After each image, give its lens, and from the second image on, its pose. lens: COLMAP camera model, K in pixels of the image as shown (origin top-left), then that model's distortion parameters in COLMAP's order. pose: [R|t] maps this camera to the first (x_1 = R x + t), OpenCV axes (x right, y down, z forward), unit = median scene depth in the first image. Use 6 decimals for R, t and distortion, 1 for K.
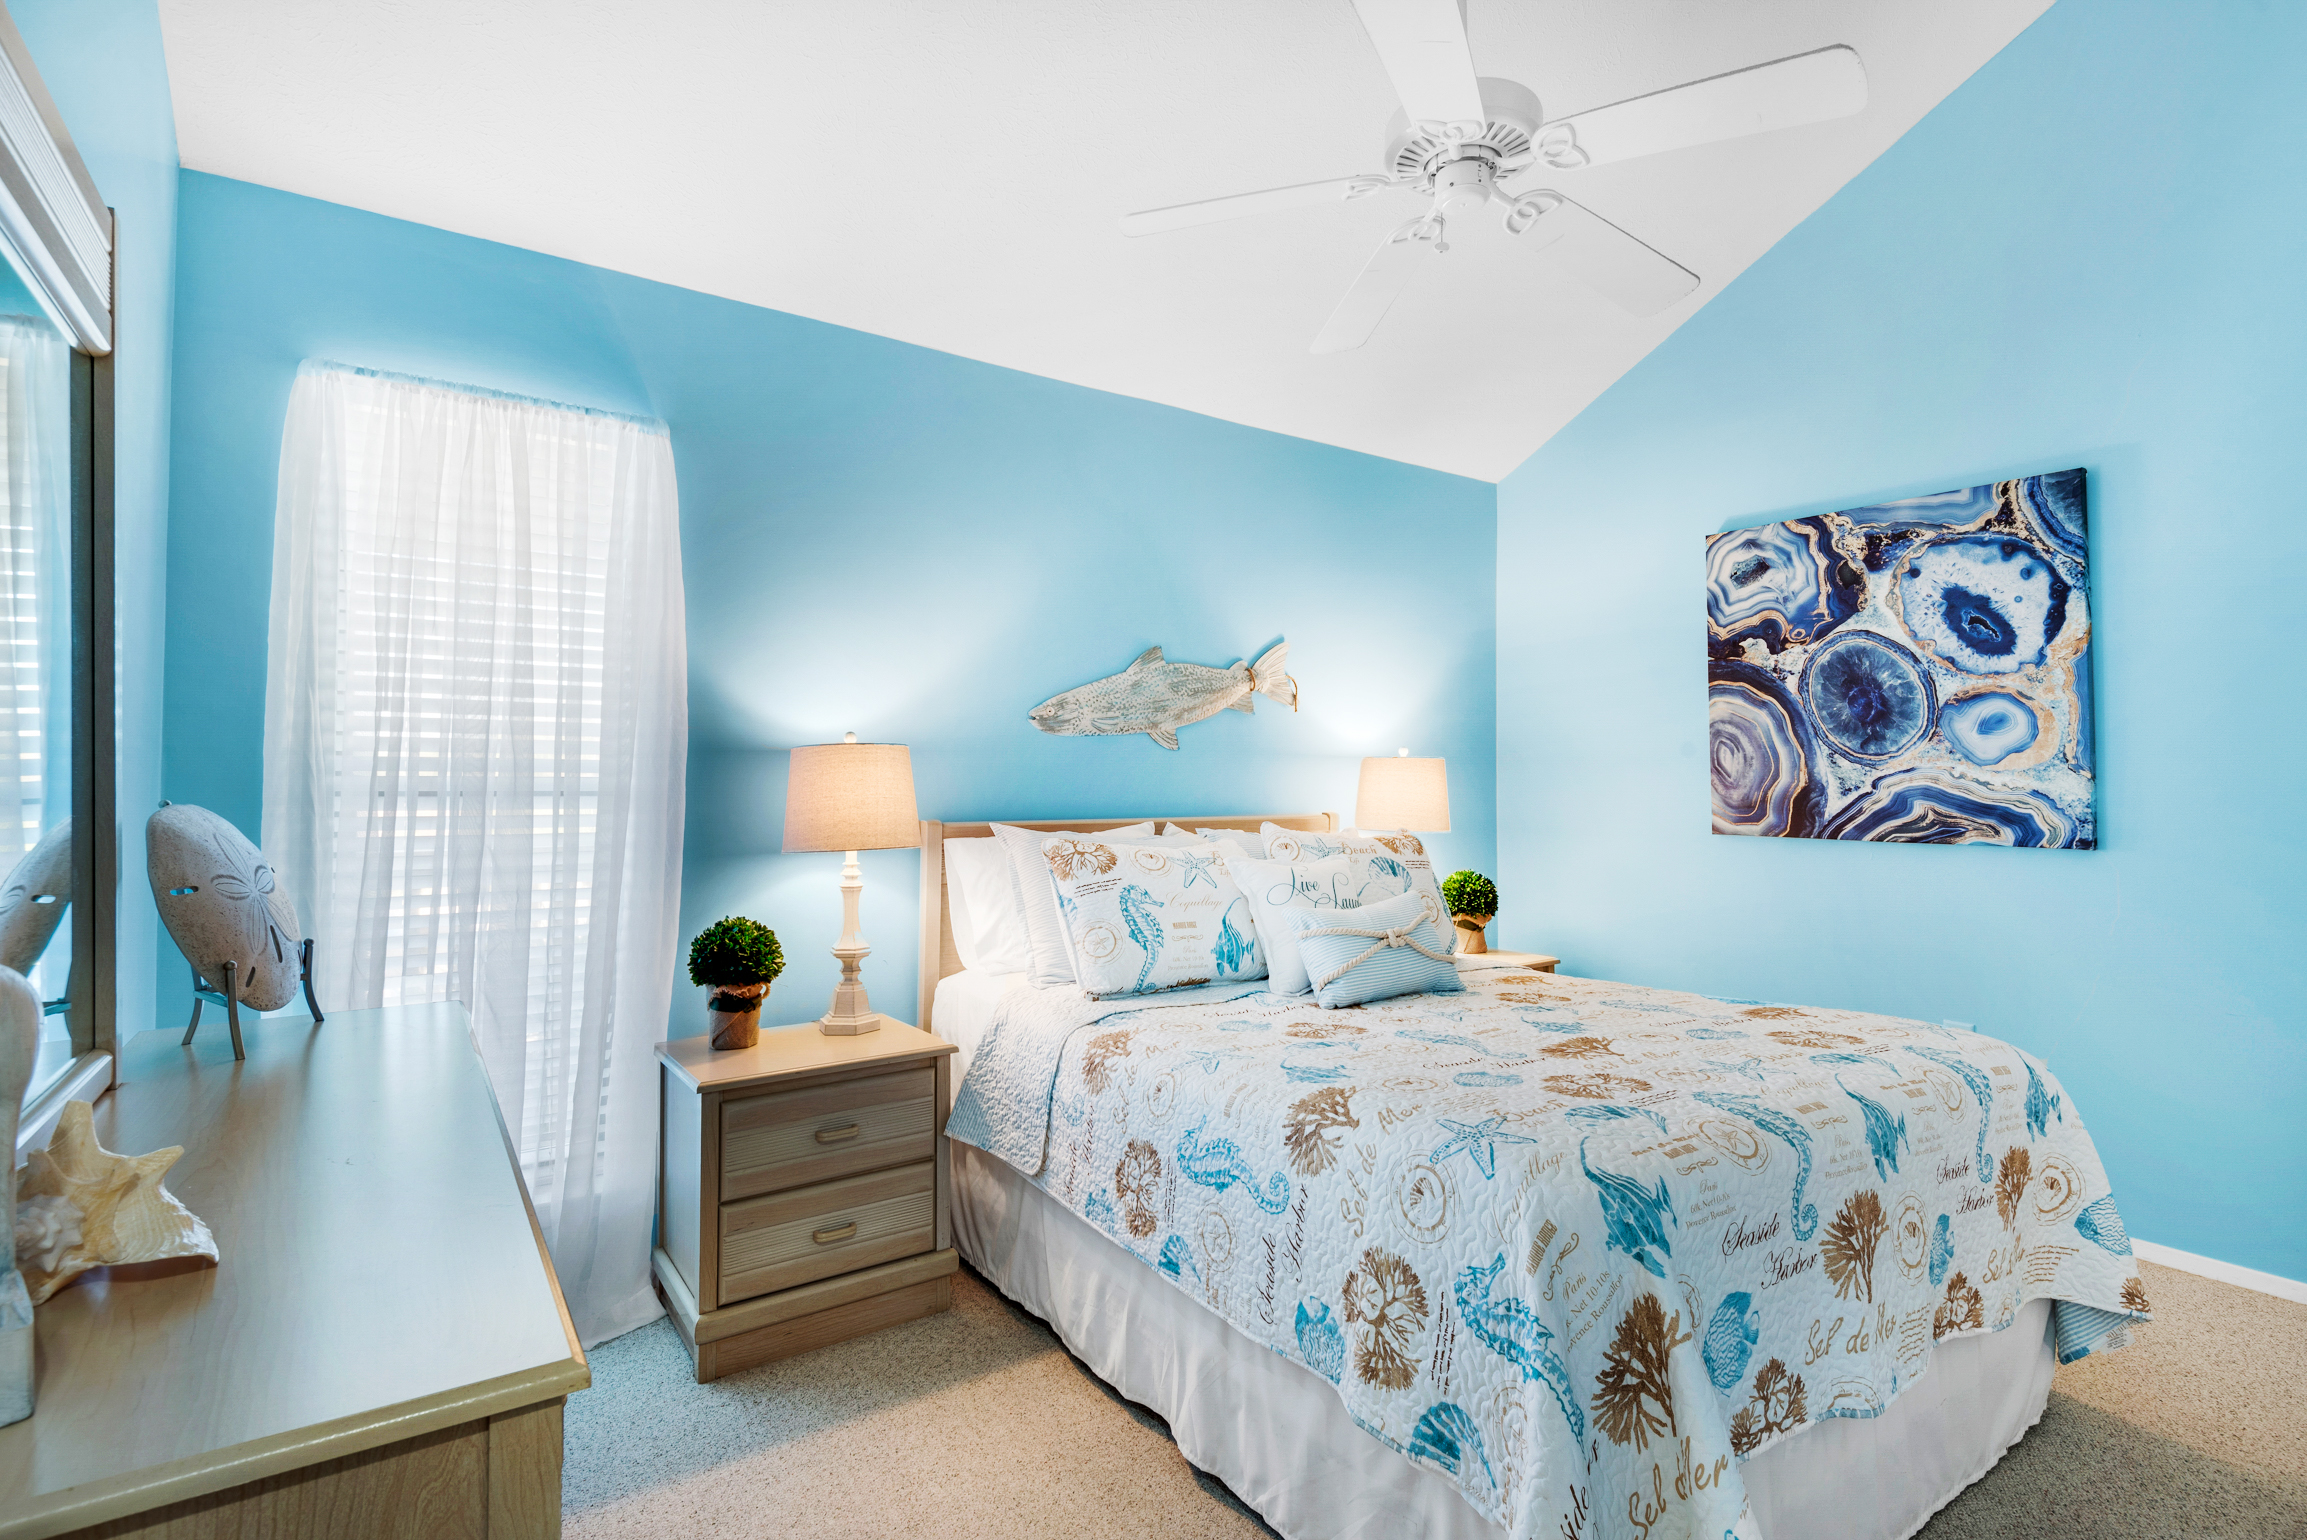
lens RADIAL K [[1099.4, 0, 1153.5], [0, 1099.4, 770.0], [0, 0, 1]] dist [0.000178, -0.000006]
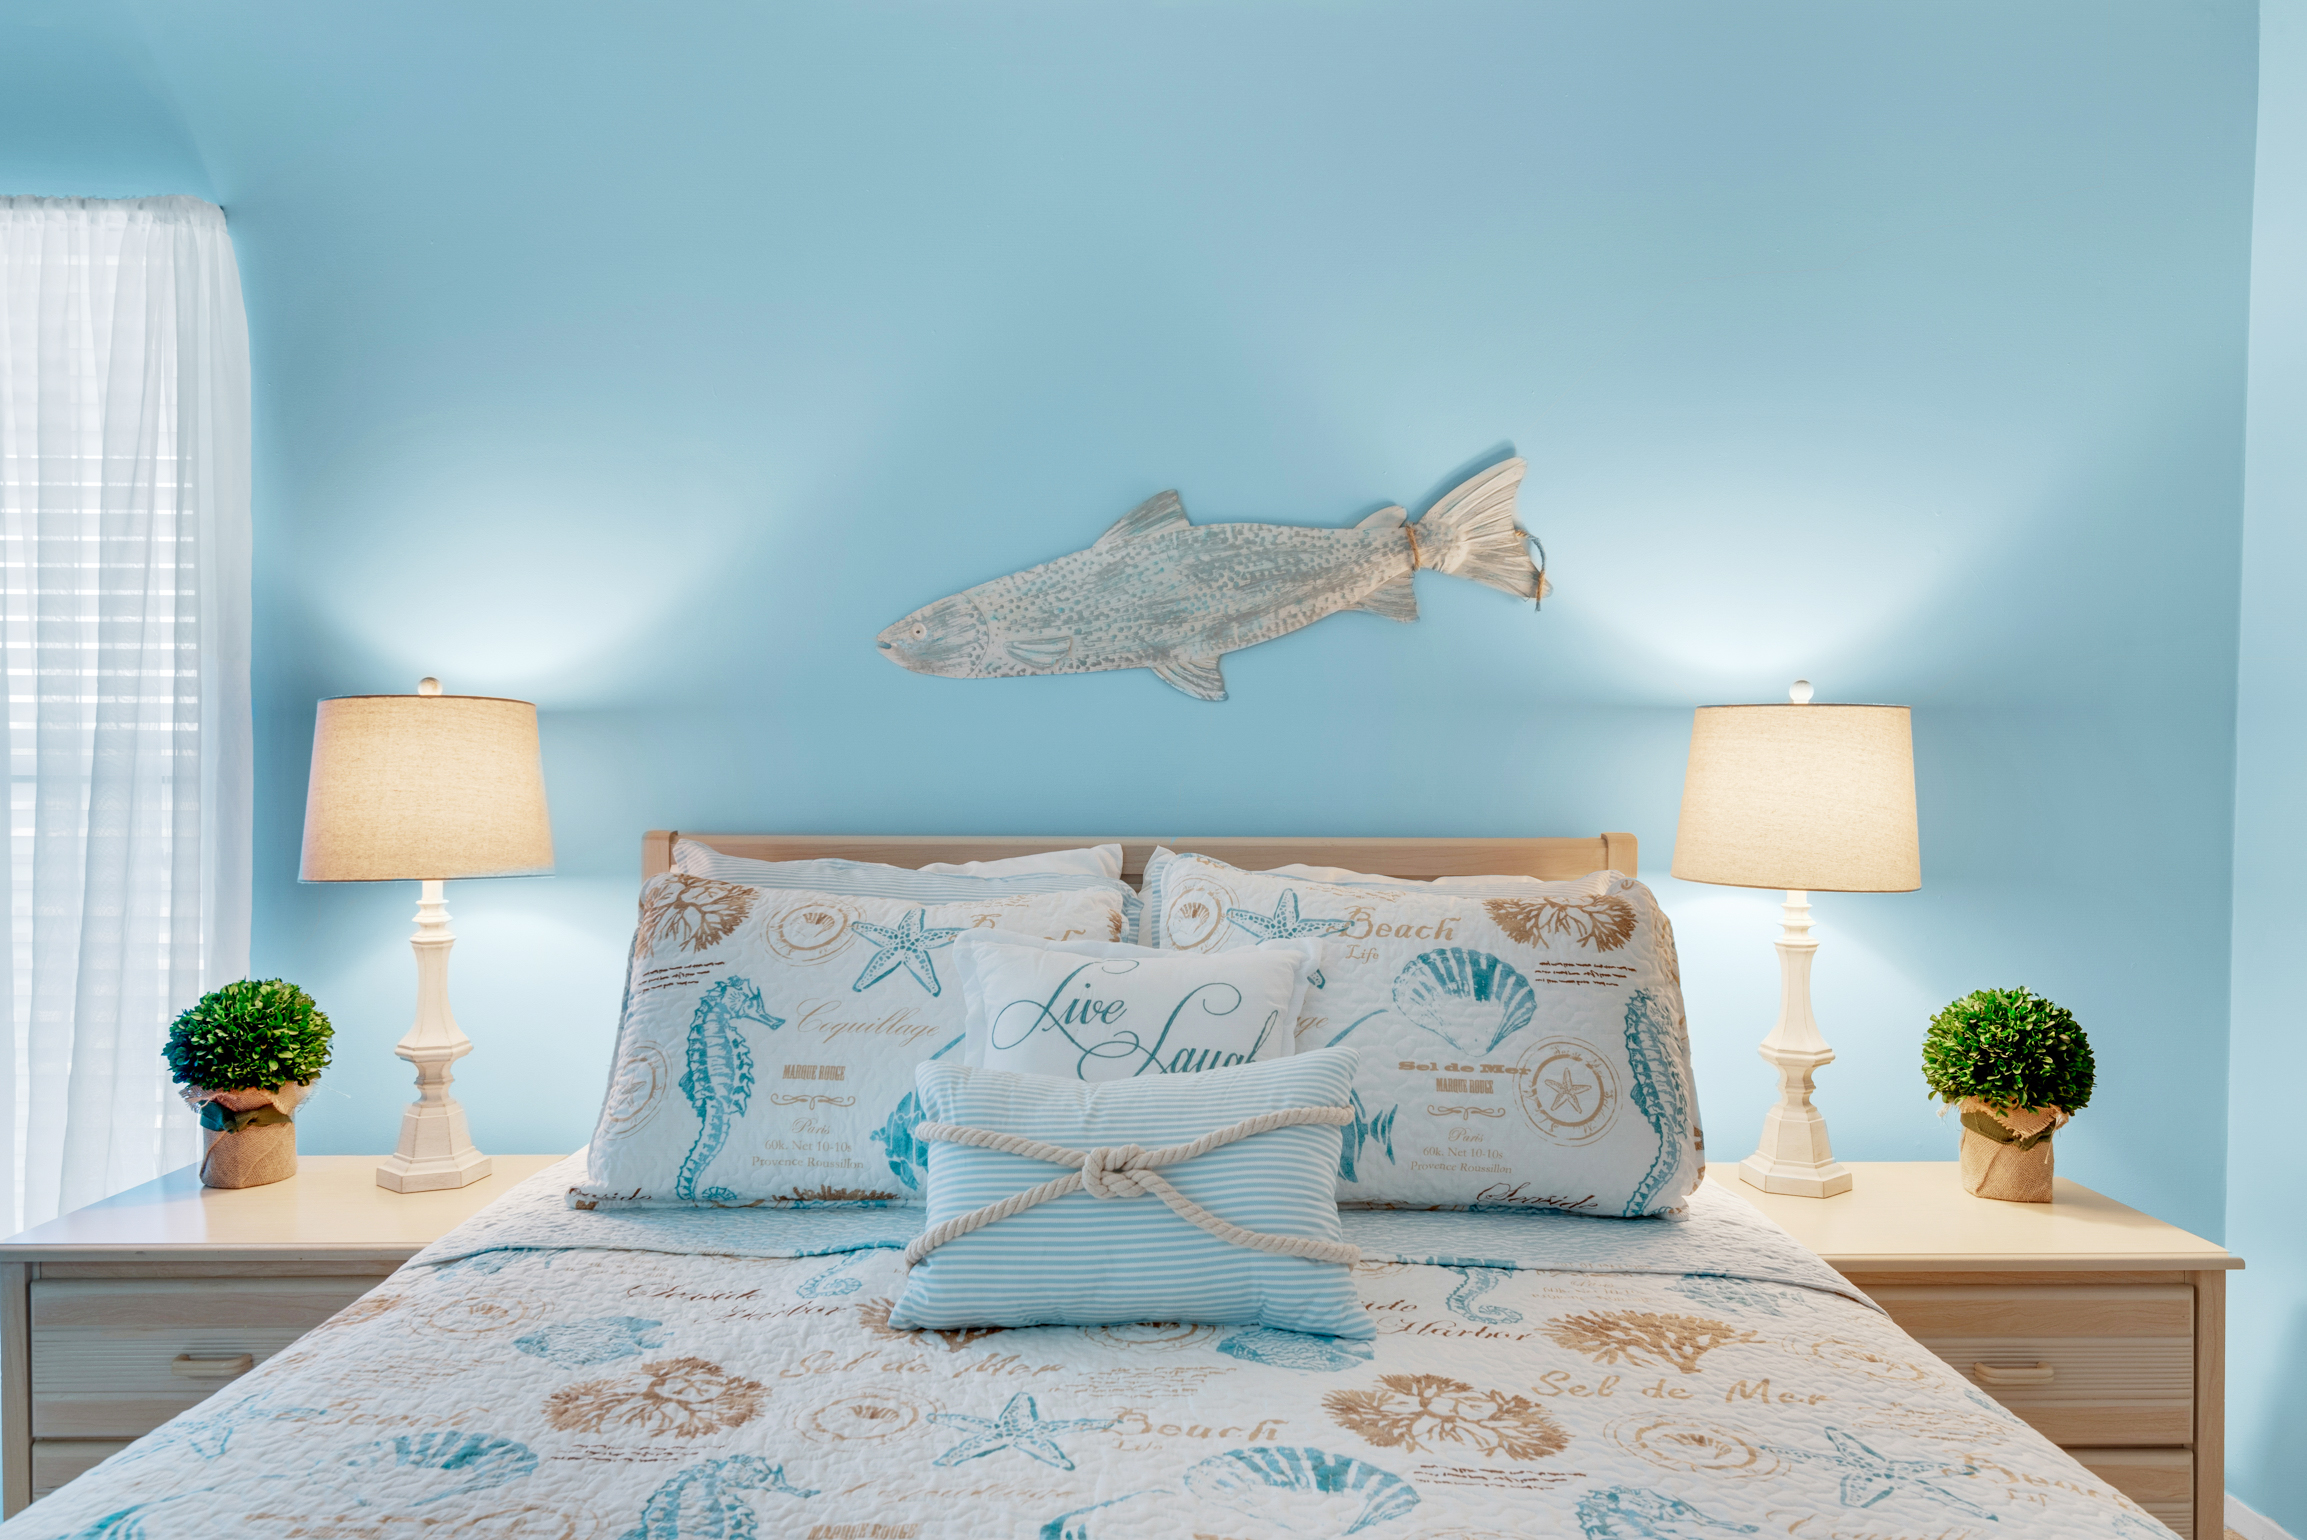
lens RADIAL K [[1492.8, 0, 1153.3], [0, 1492.8, 837.2], [0, 0, 1]] dist [0.001859, -0.000130]
pose [[0.821869, 0.026312, -0.569069, 0.403198], [0.004375, 0.998612, 0.052491, 0.007995], [0.569660, -0.045630, 0.820613, 0.459100]]
